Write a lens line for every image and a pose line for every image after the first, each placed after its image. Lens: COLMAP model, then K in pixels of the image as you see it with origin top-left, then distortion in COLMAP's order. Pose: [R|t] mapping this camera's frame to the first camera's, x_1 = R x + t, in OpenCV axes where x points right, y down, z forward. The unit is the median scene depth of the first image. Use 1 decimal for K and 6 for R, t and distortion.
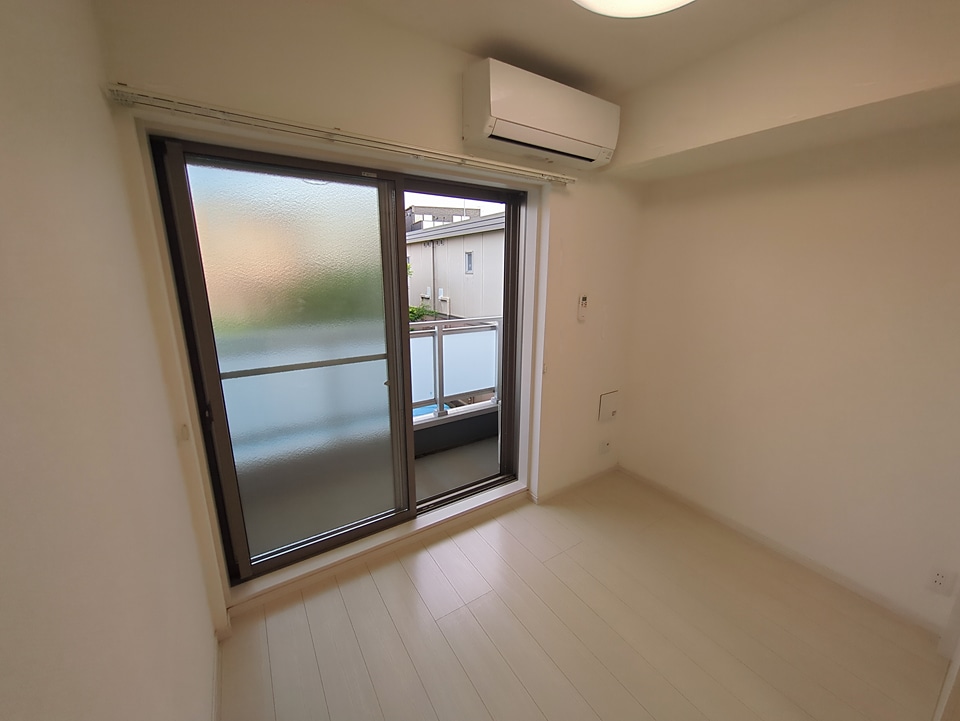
lens RADIAL K [[379.9, 0, 482.9], [0, 379.9, 361.1], [0, 0, 1]] dist [0.000539, 0.000801]
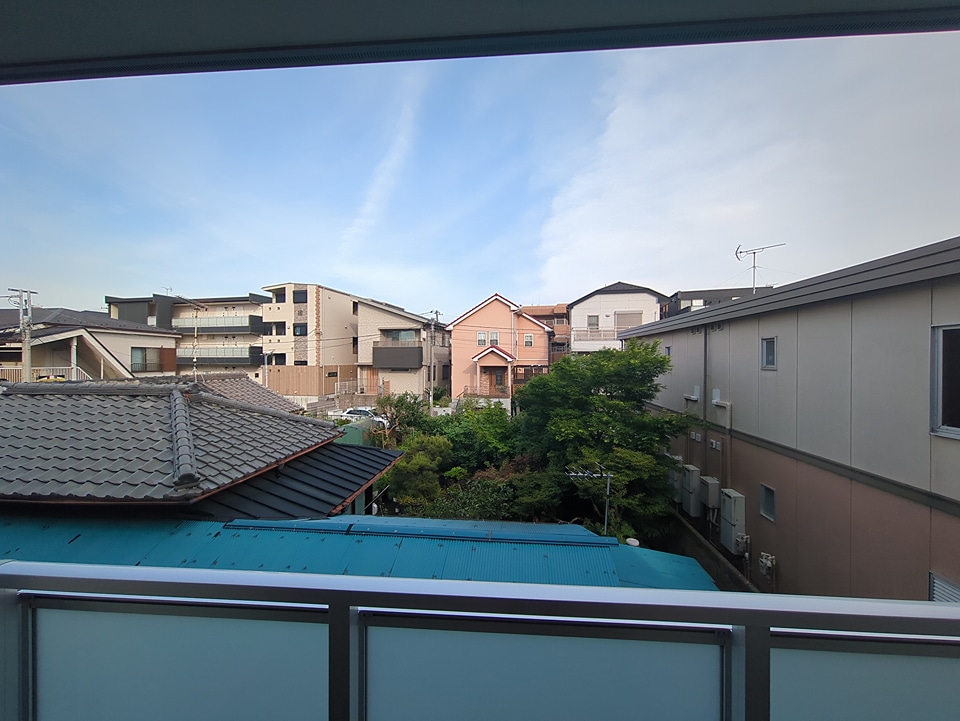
lens RADIAL K [[379.9, 0, 482.9], [0, 379.9, 361.1], [0, 0, 1]] dist [0.000539, 0.000801]
pose [[0.796315, -0.003448, -0.604872, -0.029716], [-0.137827, 0.972644, -0.186994, -0.052053], [0.588970, 0.232274, 0.774056, 0.190775]]
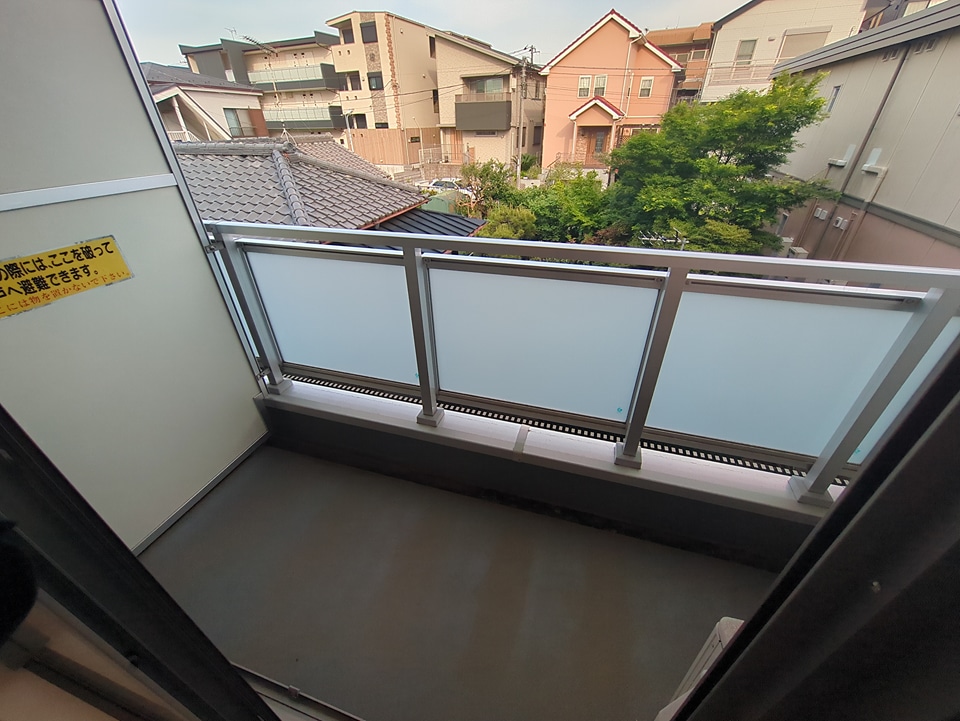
lens RADIAL K [[379.9, 0, 482.9], [0, 379.9, 361.1], [0, 0, 1]] dist [0.000539, 0.000801]
pose [[0.640479, 0.395655, -0.658213, 0.009428], [-0.162452, 0.907479, 0.387415, -0.033854], [0.750597, -0.141204, 0.645496, 0.179020]]
